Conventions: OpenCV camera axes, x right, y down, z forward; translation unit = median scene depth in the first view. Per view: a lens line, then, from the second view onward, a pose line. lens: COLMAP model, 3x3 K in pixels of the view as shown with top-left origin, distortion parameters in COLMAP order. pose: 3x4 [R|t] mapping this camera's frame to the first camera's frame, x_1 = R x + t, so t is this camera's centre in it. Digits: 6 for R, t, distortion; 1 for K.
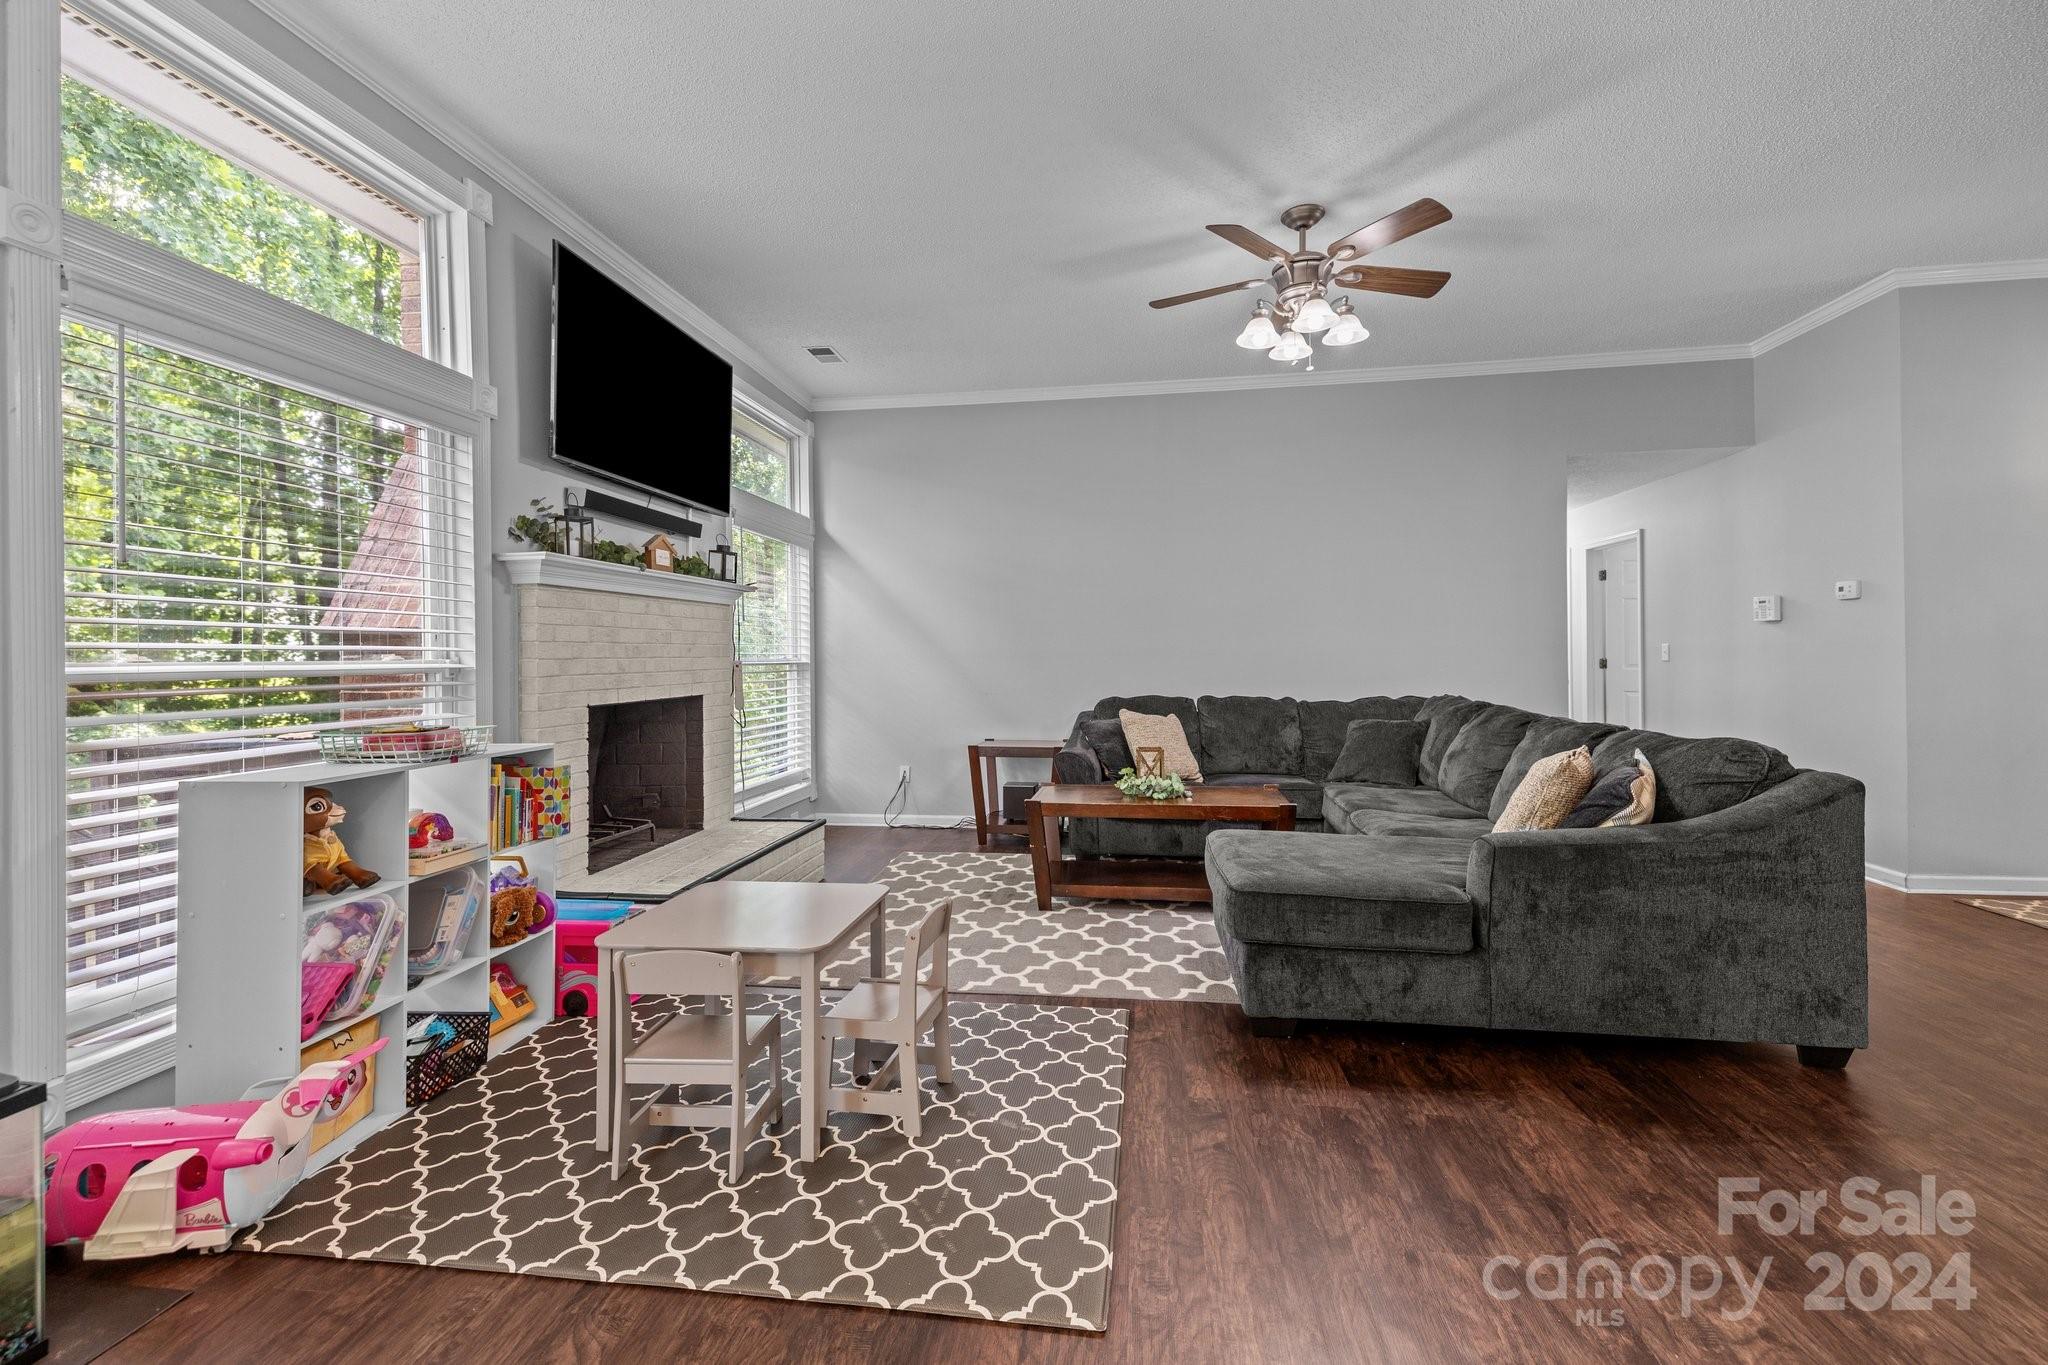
lens RADIAL K [[866.4, 0, 982.9], [0, 866.4, 658.6], [0, 0, 1]] dist [-0.000430, -0.000506]
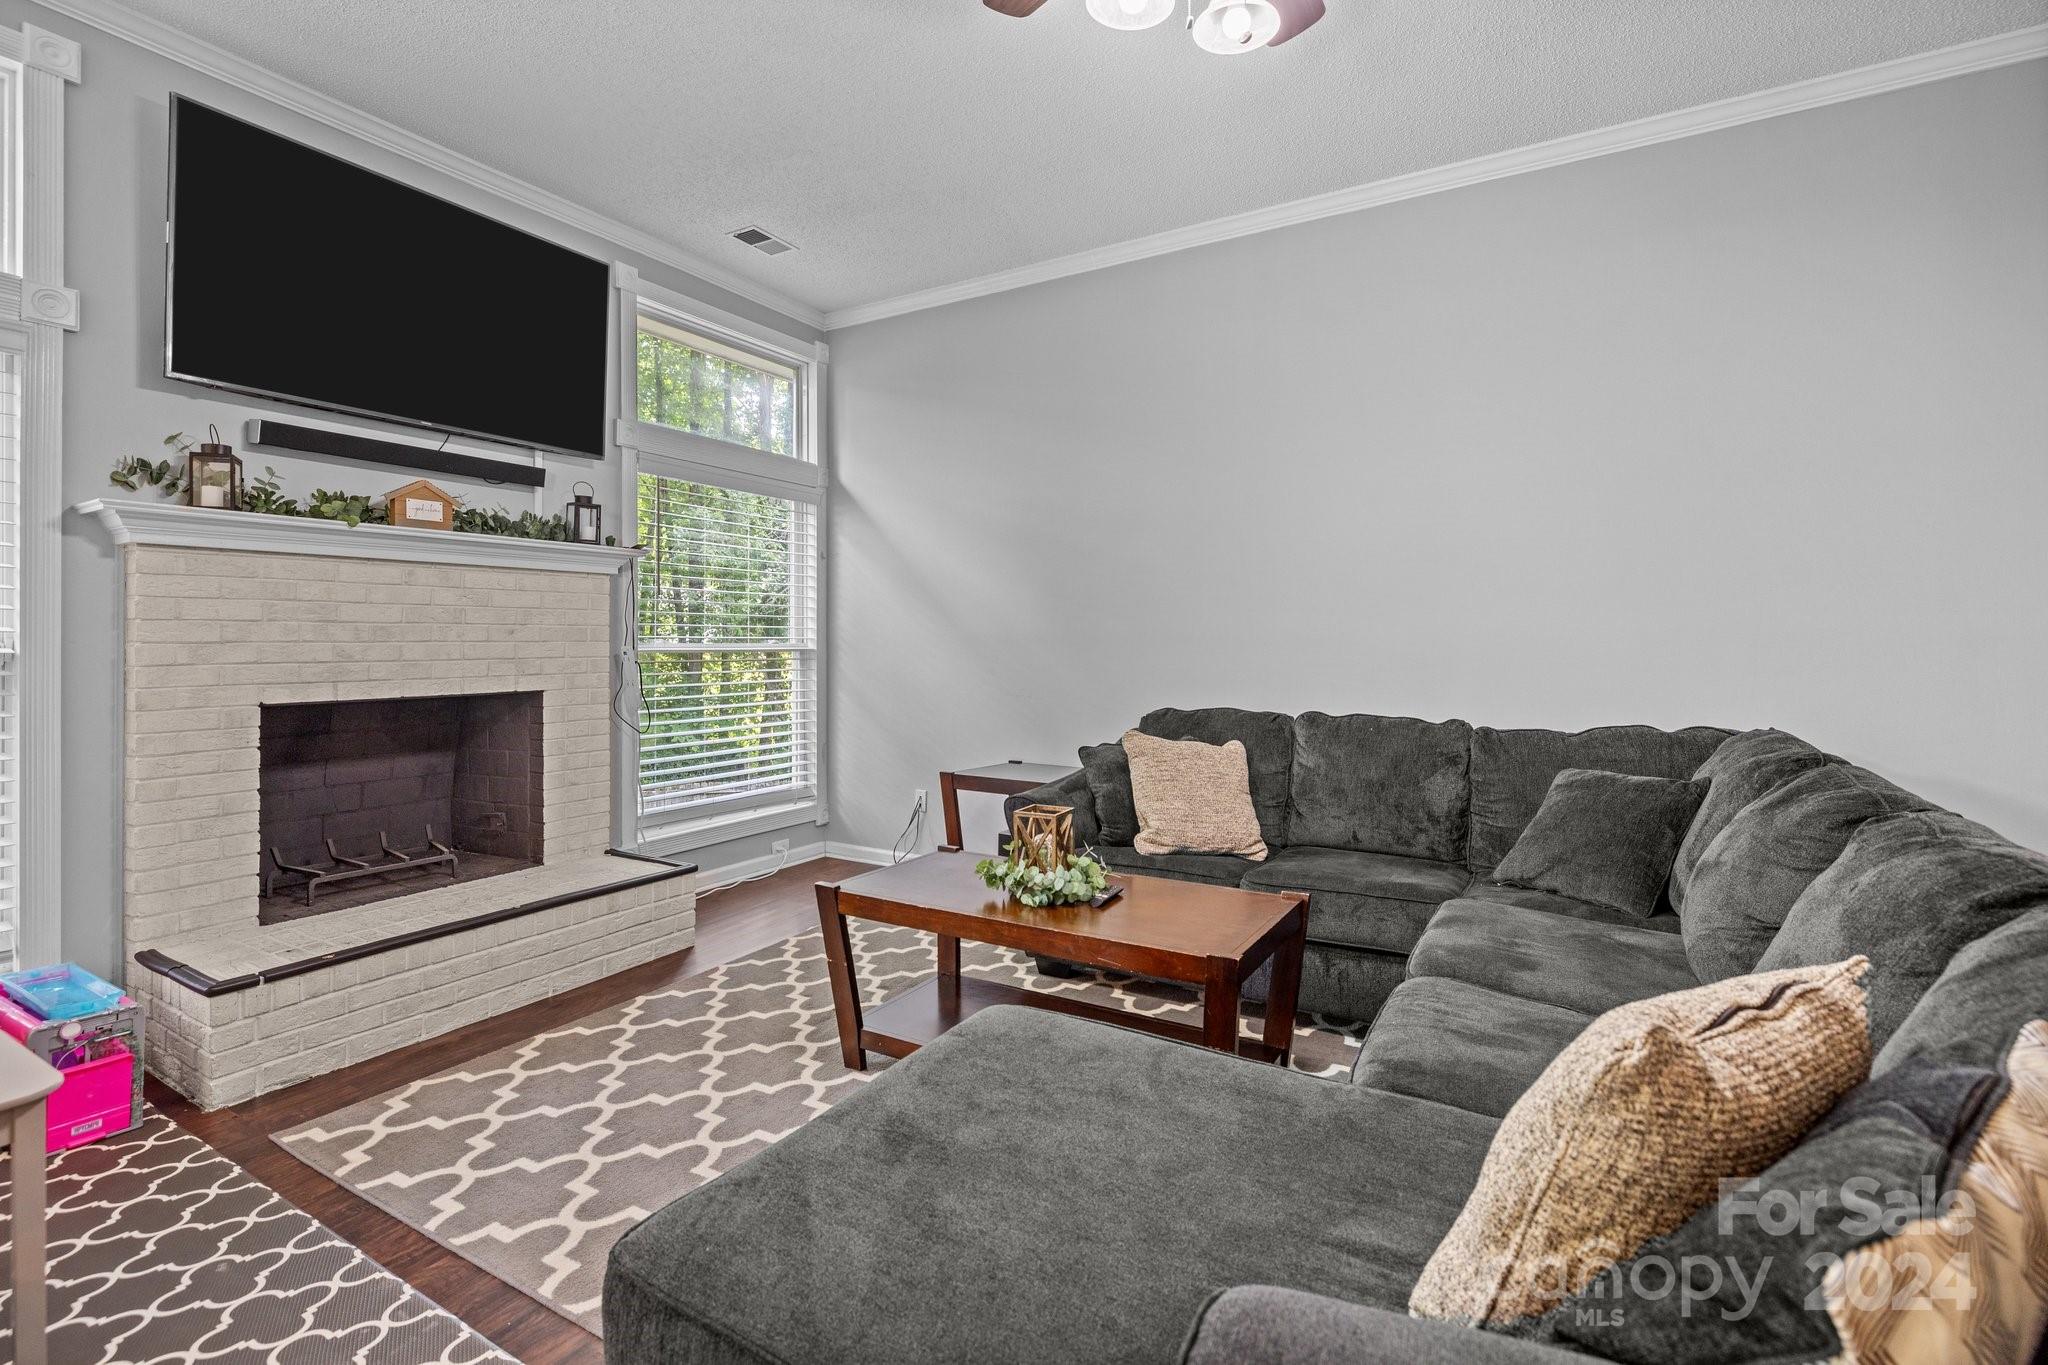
lens RADIAL K [[912.1, 0, 991.4], [0, 912.1, 638.0], [0, 0, 1]] dist [-0.011954, -0.001340]
pose [[0.929401, 0.006046, -0.369021, 0.376713], [-0.008676, 0.999947, -0.005468, -0.004252], [0.368968, 0.008284, 0.929405, 0.429998]]
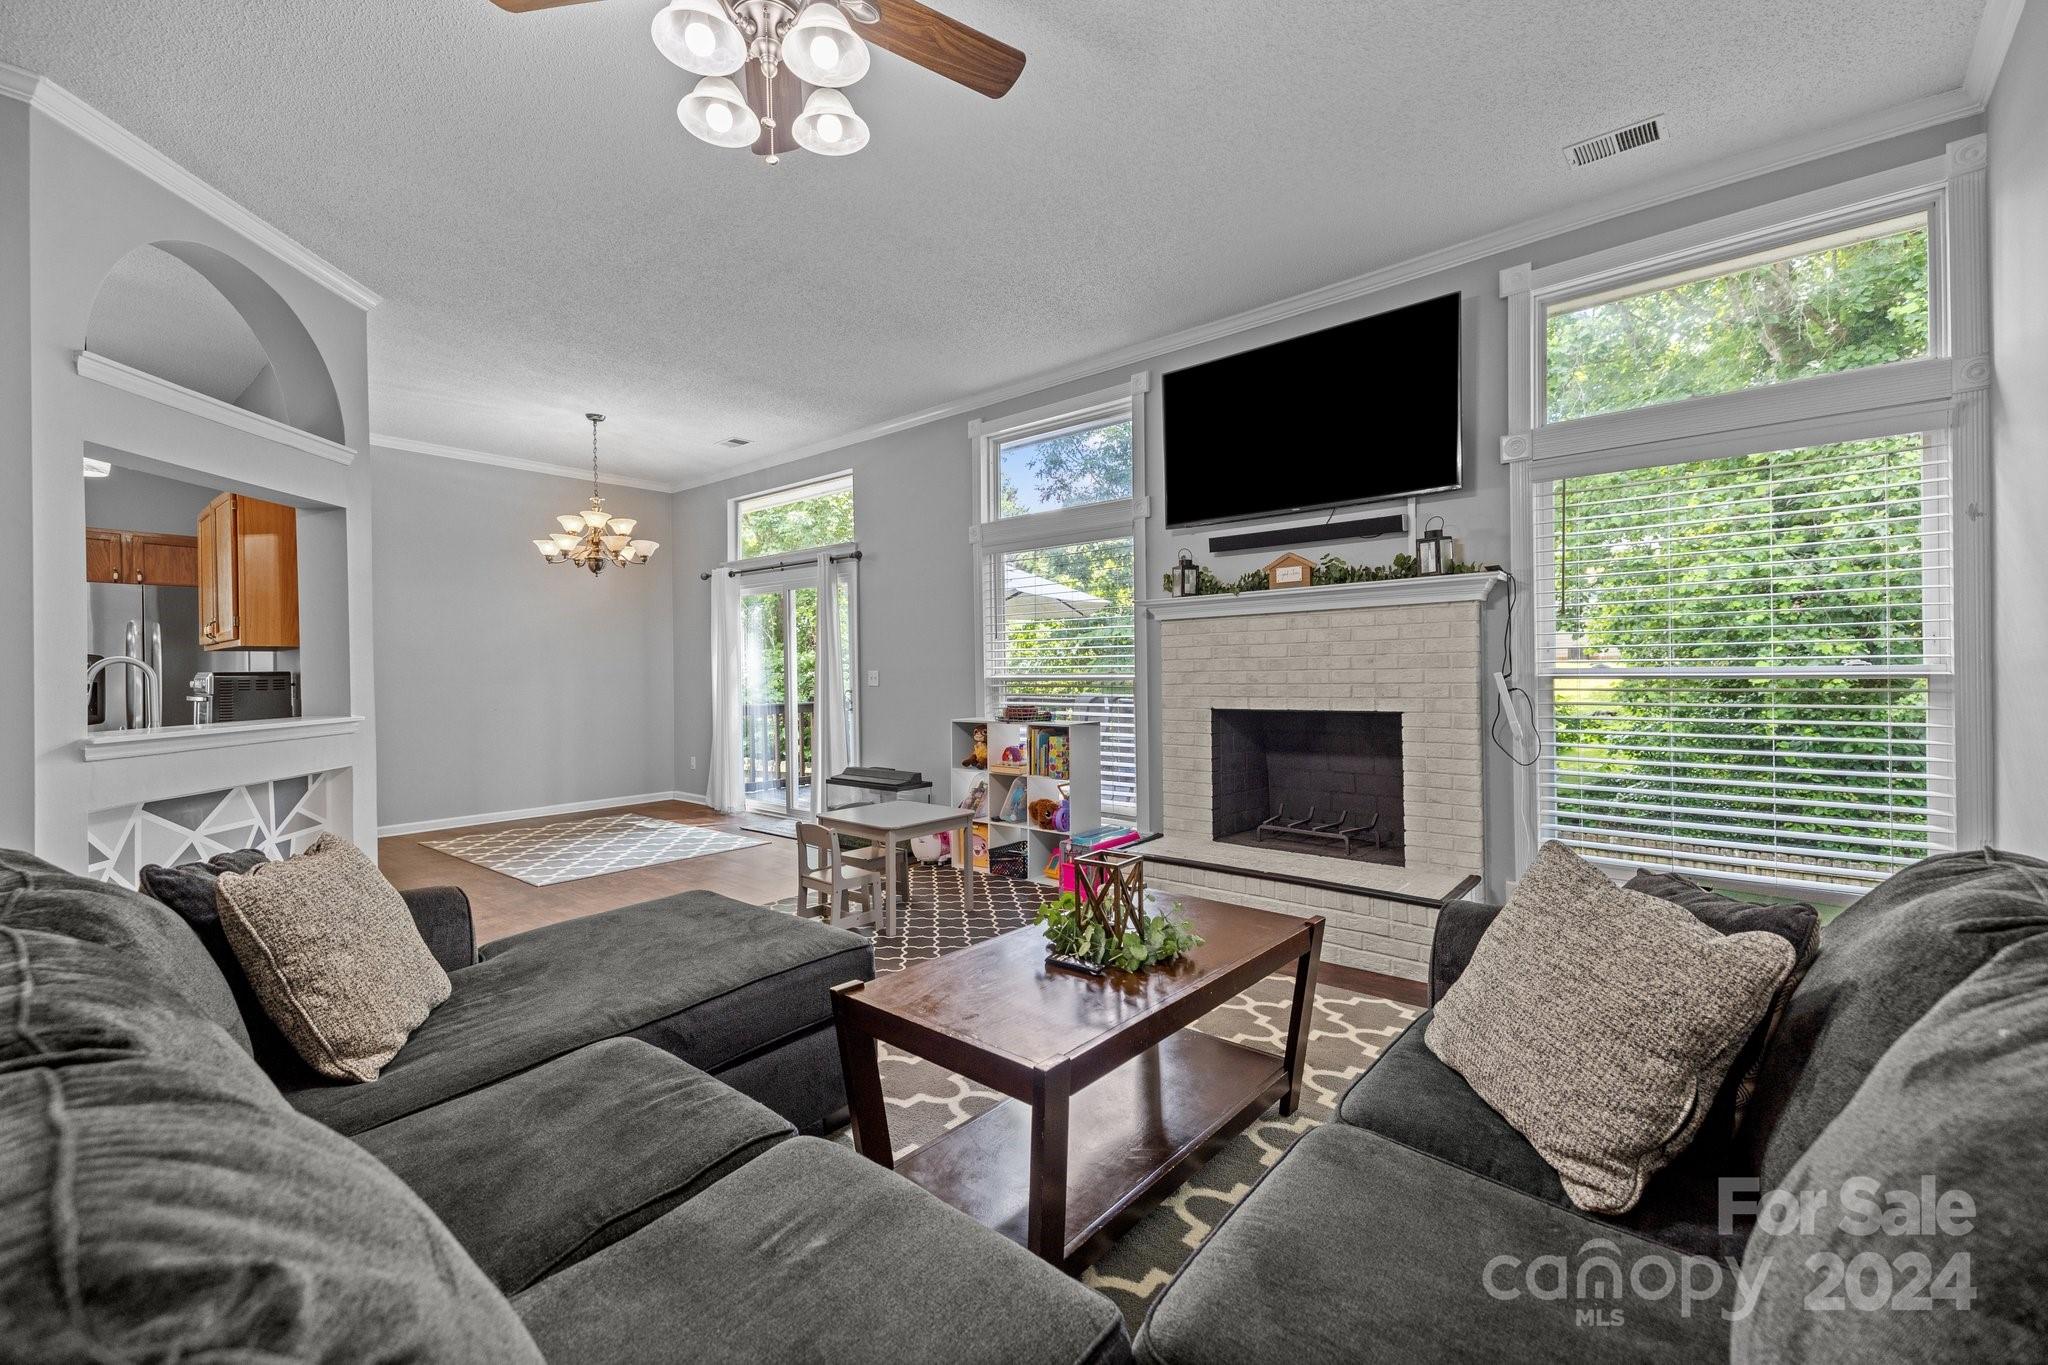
lens RADIAL K [[819.9, 0, 1027.9], [0, 819.9, 680.7], [0, 0, 1]] dist [-0.003012, -0.000954]
pose [[-0.491595, 0.024707, -0.870474, 0.627951], [0.013777, 0.999693, 0.020594, -0.012988], [0.870715, -0.001868, -0.491784, 1.174317]]
